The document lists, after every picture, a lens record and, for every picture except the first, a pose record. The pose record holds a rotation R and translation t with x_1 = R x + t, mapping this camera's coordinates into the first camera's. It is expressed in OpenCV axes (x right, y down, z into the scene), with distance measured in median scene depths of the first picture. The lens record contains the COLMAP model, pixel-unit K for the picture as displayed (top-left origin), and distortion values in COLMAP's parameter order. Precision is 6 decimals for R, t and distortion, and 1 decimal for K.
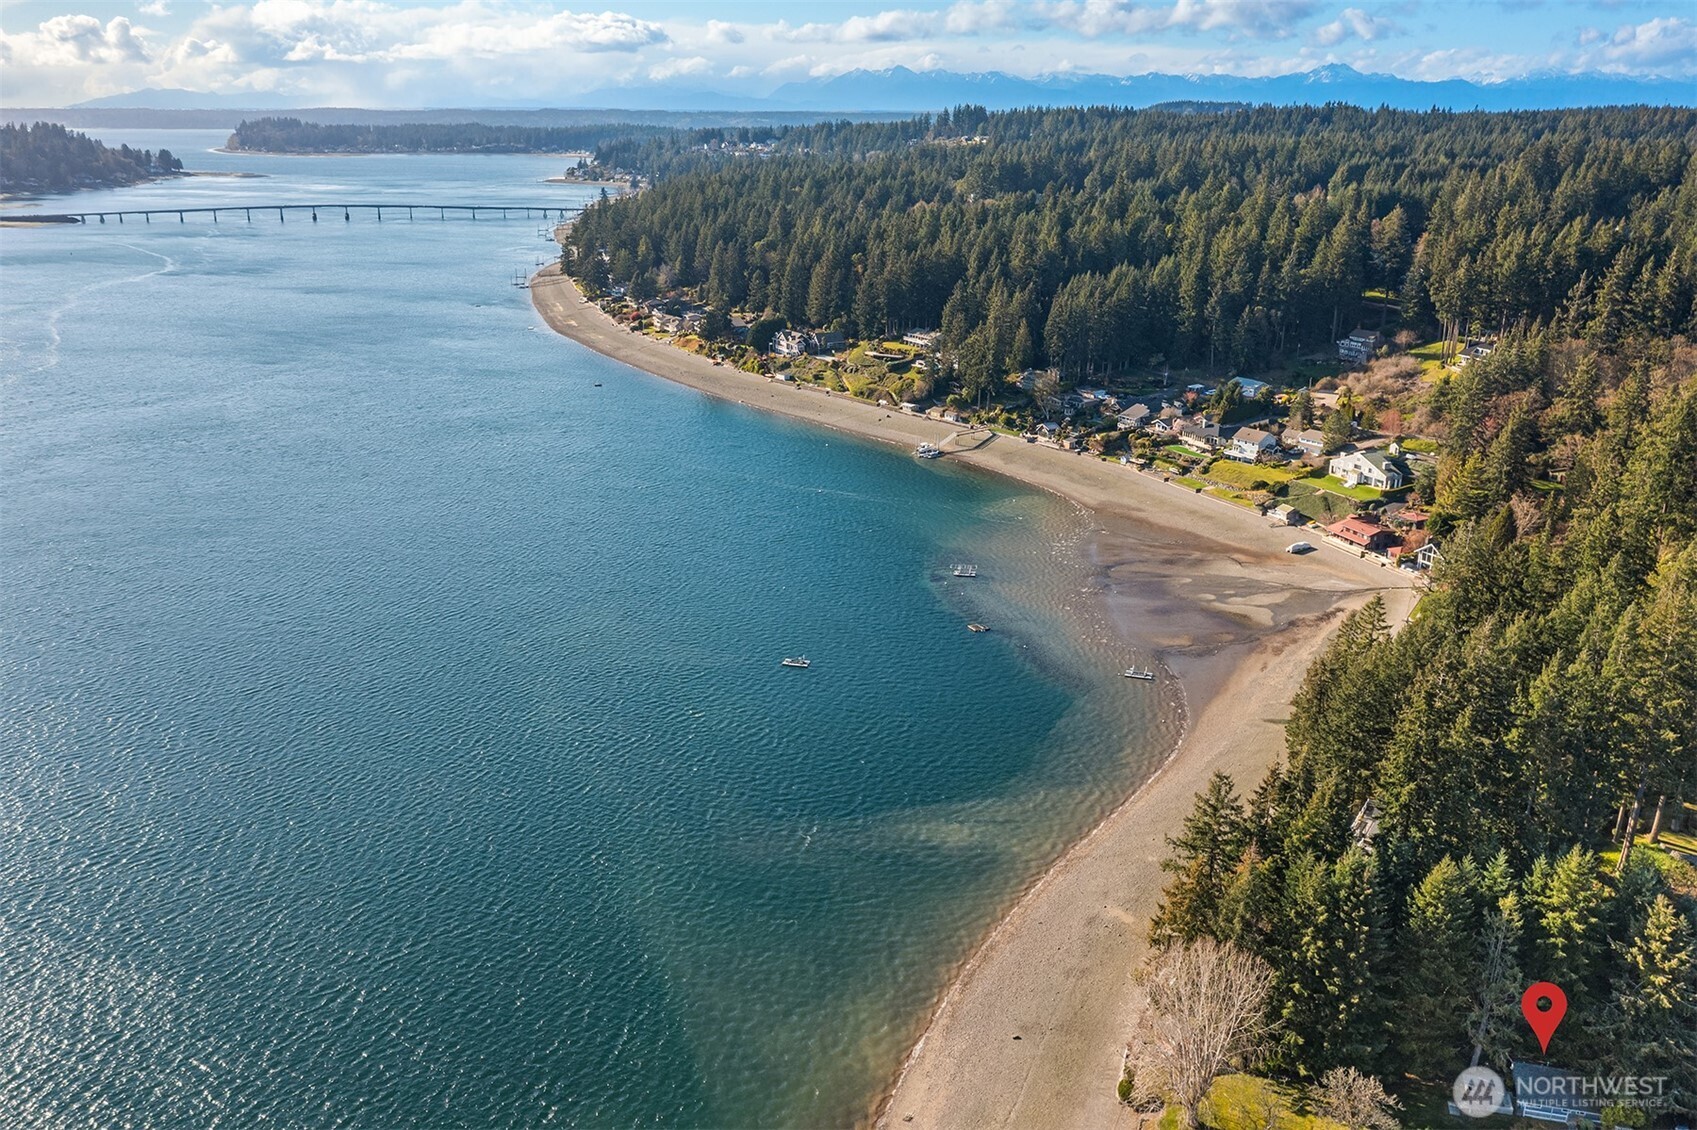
lens RADIAL K [[1433.6, 0, 848.5], [0, 1433.6, 565.0], [0, 0, 1]] dist [-0.007178, -0.000786]
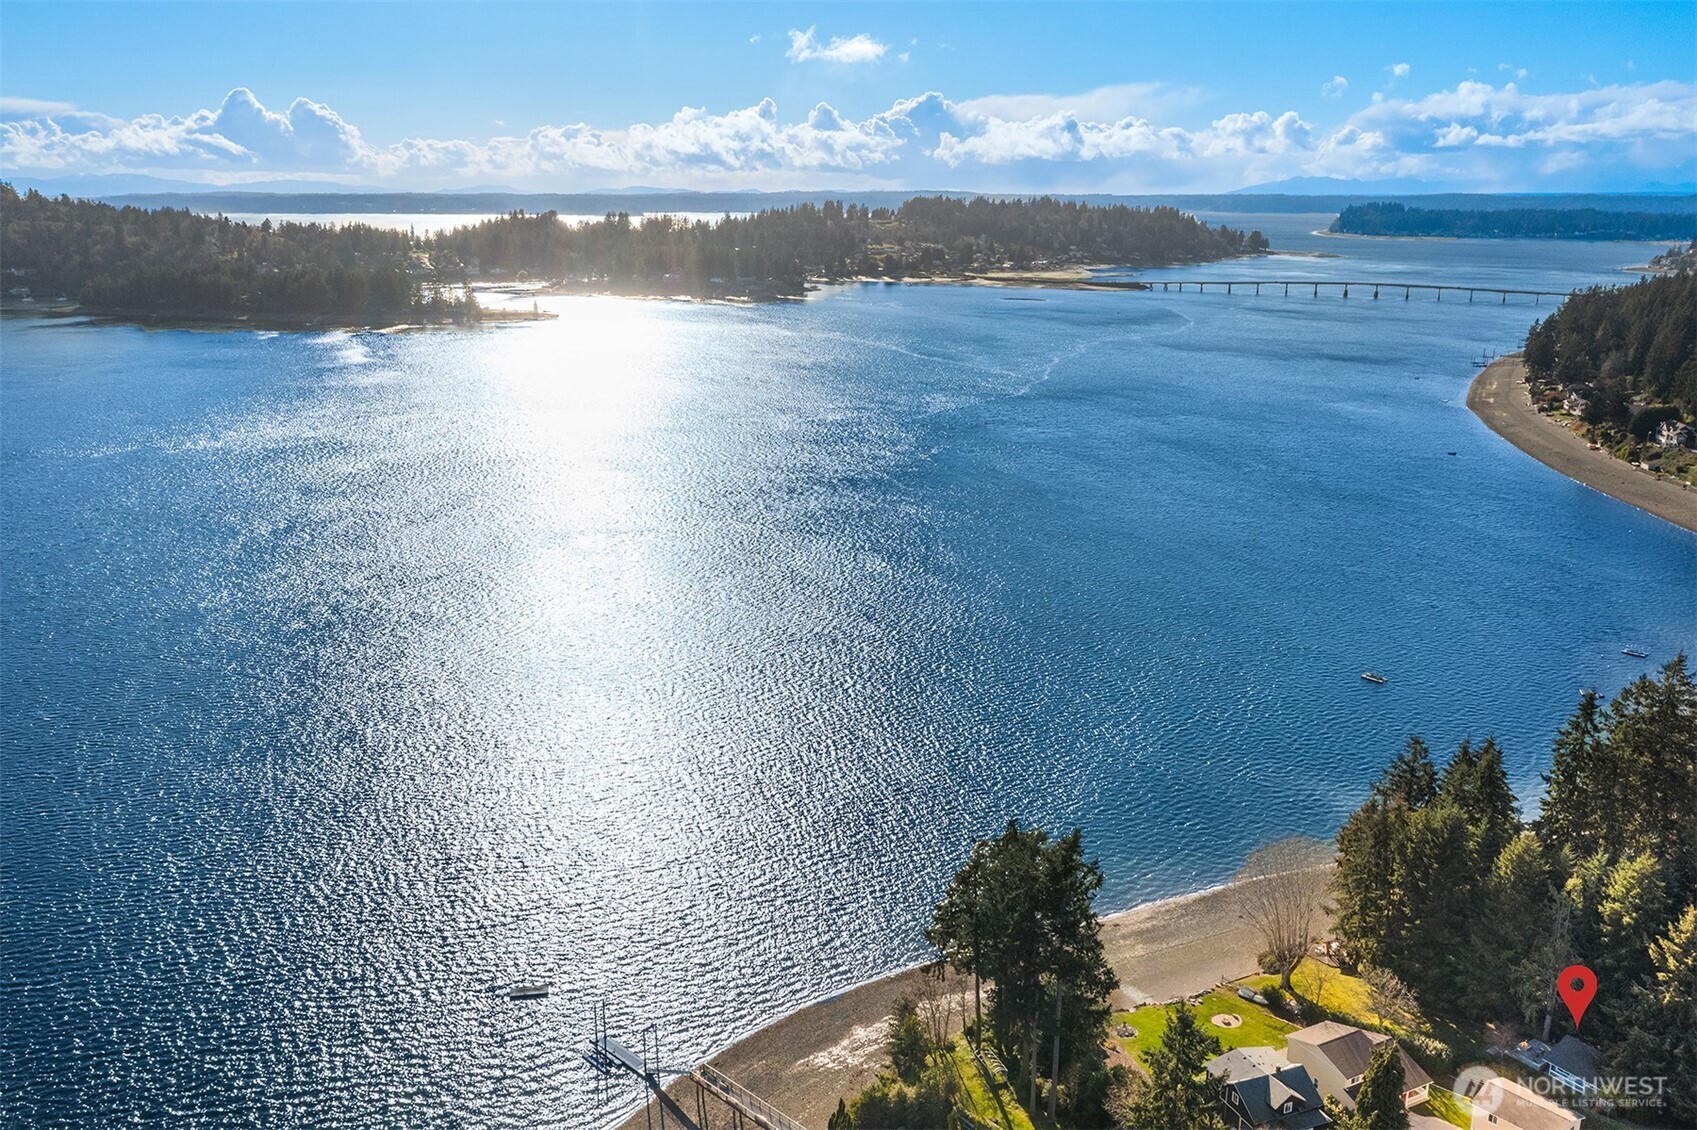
lens RADIAL K [[1433.6, 0, 848.5], [0, 1433.6, 565.0], [0, 0, 1]] dist [-0.007178, -0.000786]
pose [[0.736213, 0.163778, -0.656633, 0.269048], [-0.199925, 0.979603, 0.020178, 0.029028], [0.646544, 0.116422, 0.753940, -0.086484]]
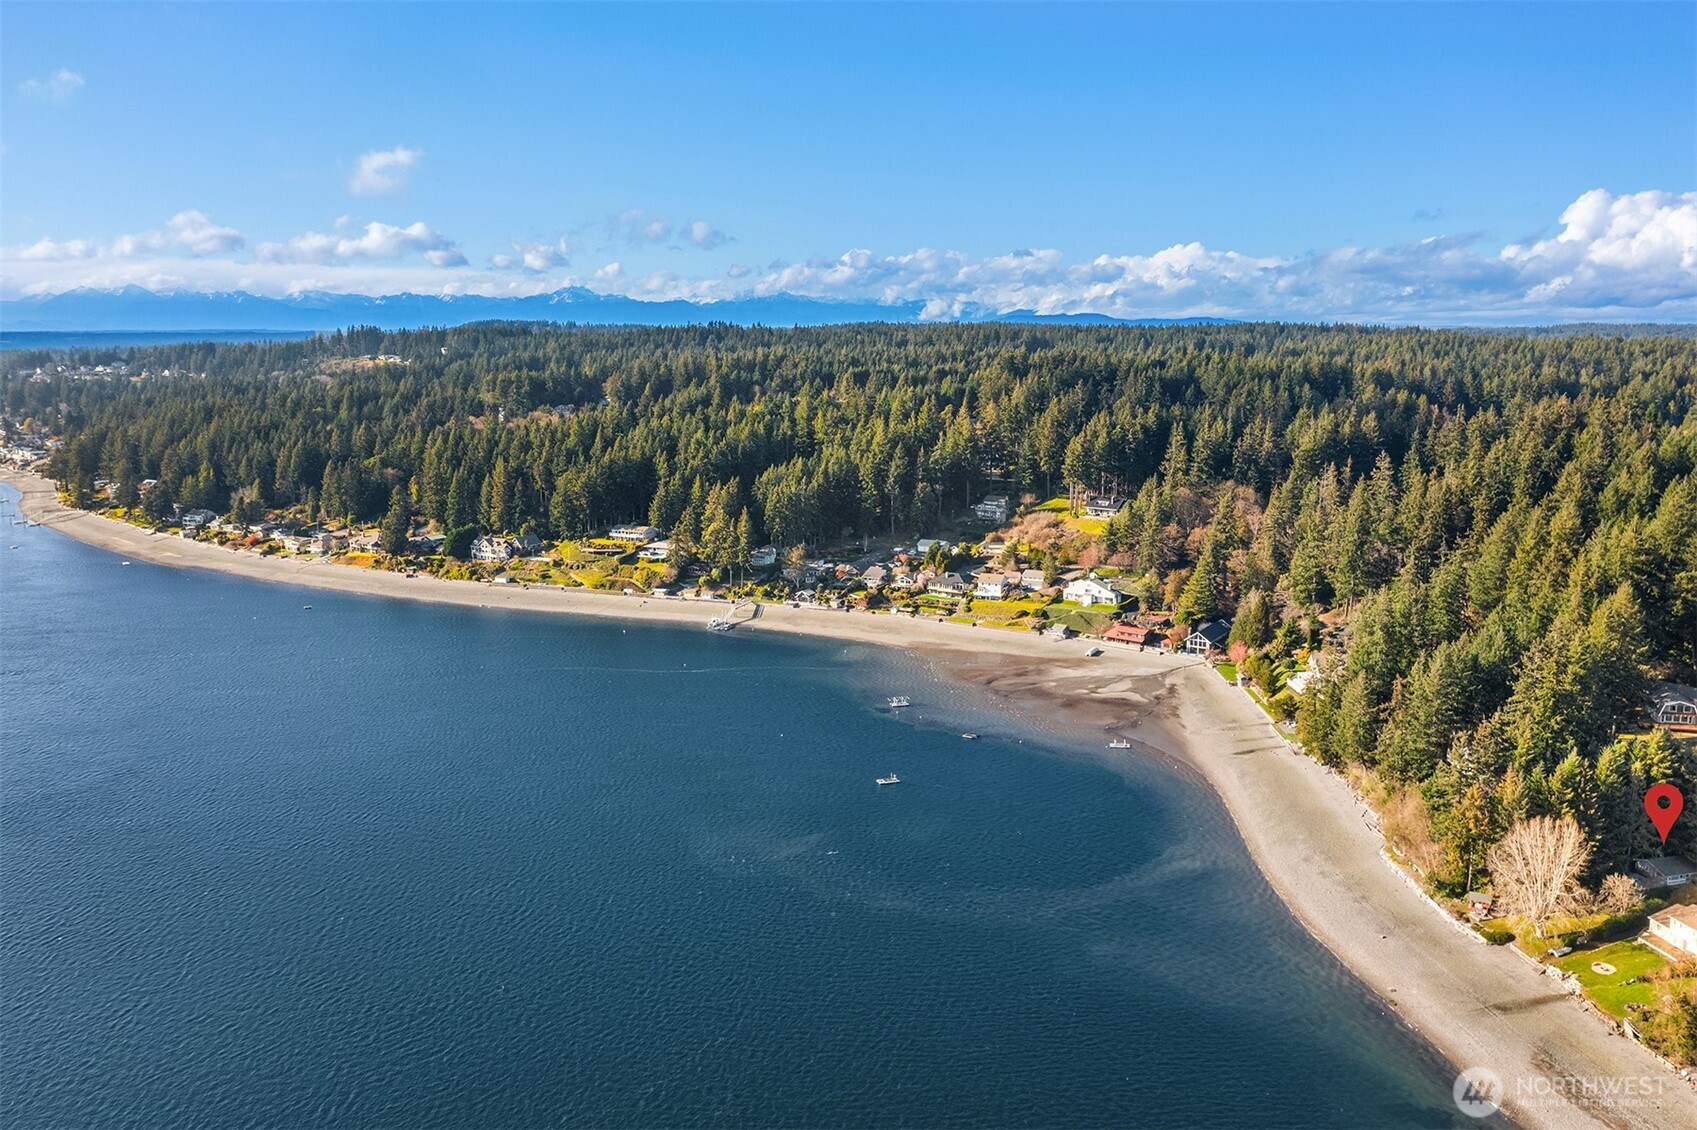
lens RADIAL K [[1433.6, 0, 848.5], [0, 1433.6, 565.0], [0, 0, 1]] dist [-0.007178, -0.000786]
pose [[0.854018, -0.090293, 0.512348, -0.490765], [0.162218, 0.981942, -0.097345, 0.001341], [-0.494306, 0.166247, 0.853243, -0.029312]]
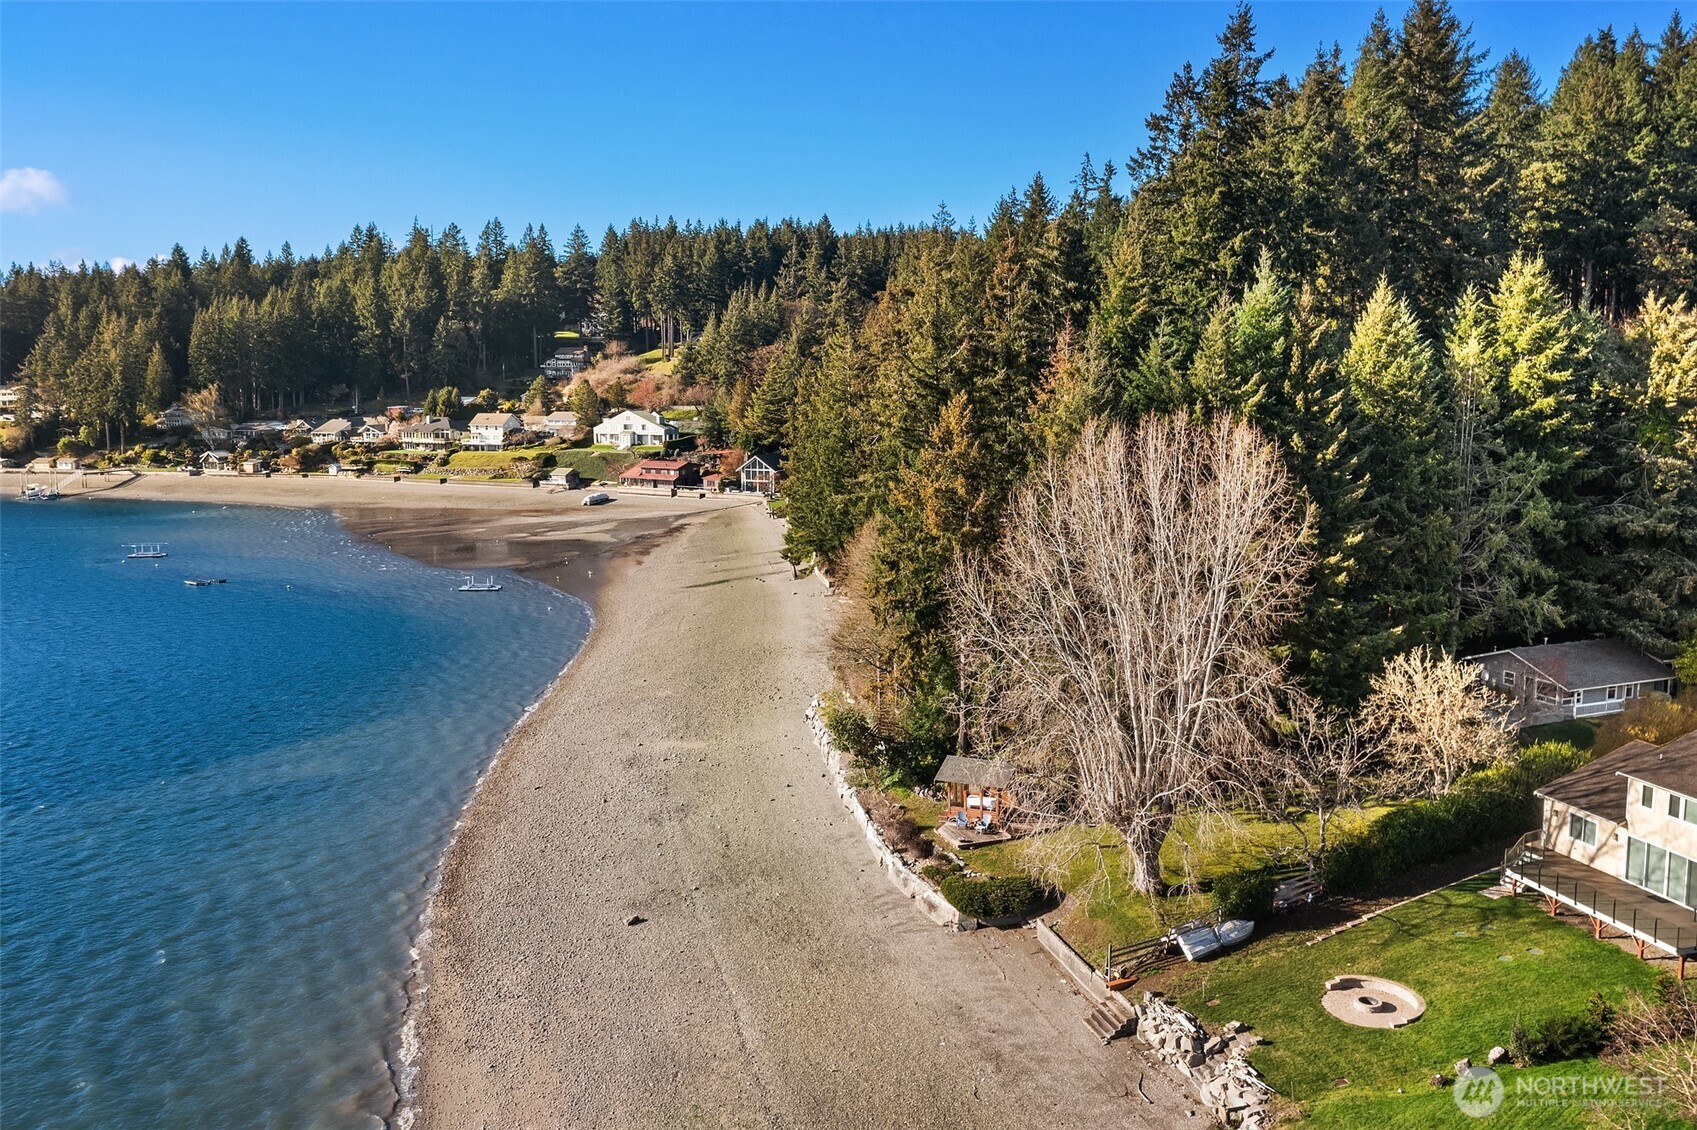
lens RADIAL K [[1354.1, 0, 844.4], [0, 1354.1, 605.3], [0, 0, 1]] dist [-0.010785, -0.001626]
pose [[0.803365, -0.105866, 0.586001, -0.025042], [0.196472, 0.976088, -0.093011, 0.129763], [-0.562142, 0.189855, 0.804954, 0.281261]]
